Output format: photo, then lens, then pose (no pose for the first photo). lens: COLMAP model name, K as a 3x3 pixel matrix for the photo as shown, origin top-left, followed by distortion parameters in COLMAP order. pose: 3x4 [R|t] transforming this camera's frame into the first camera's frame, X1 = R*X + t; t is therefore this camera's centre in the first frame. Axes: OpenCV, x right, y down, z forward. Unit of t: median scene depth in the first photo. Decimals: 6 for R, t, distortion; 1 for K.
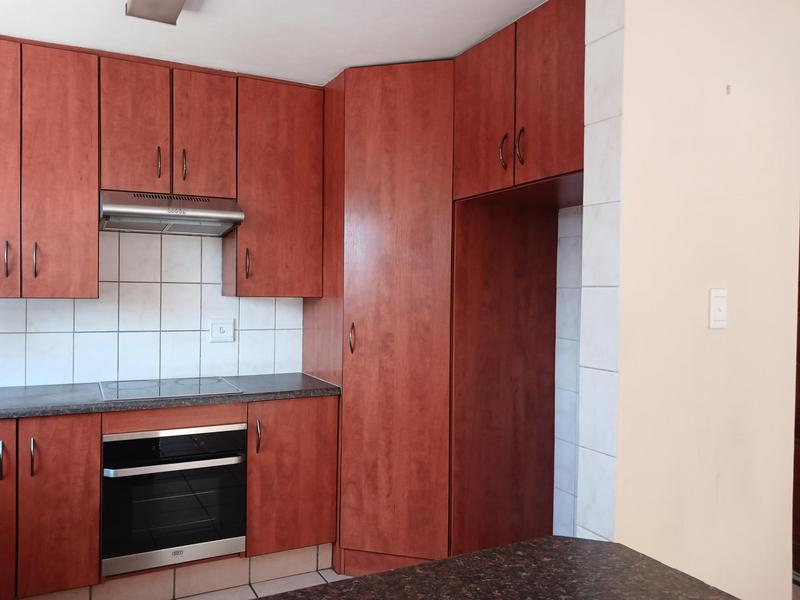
lens RADIAL K [[625.2, 0, 401.7], [0, 625.2, 292.7], [0, 0, 1]] dist [0.015460, 0.003713]
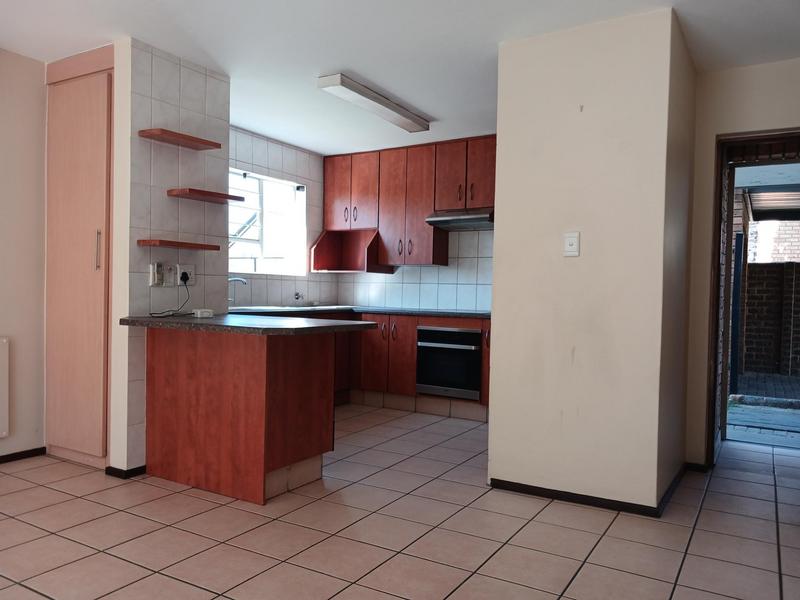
lens RADIAL K [[625.2, 0, 398.1], [0, 625.2, 304.8], [0, 0, 1]] dist [0.015460, 0.003713]
pose [[0.526208, 0.013341, -0.850251, 1.206323], [-0.012768, 0.999888, 0.007786, 0.128028], [0.850260, 0.006759, 0.526319, -0.168193]]
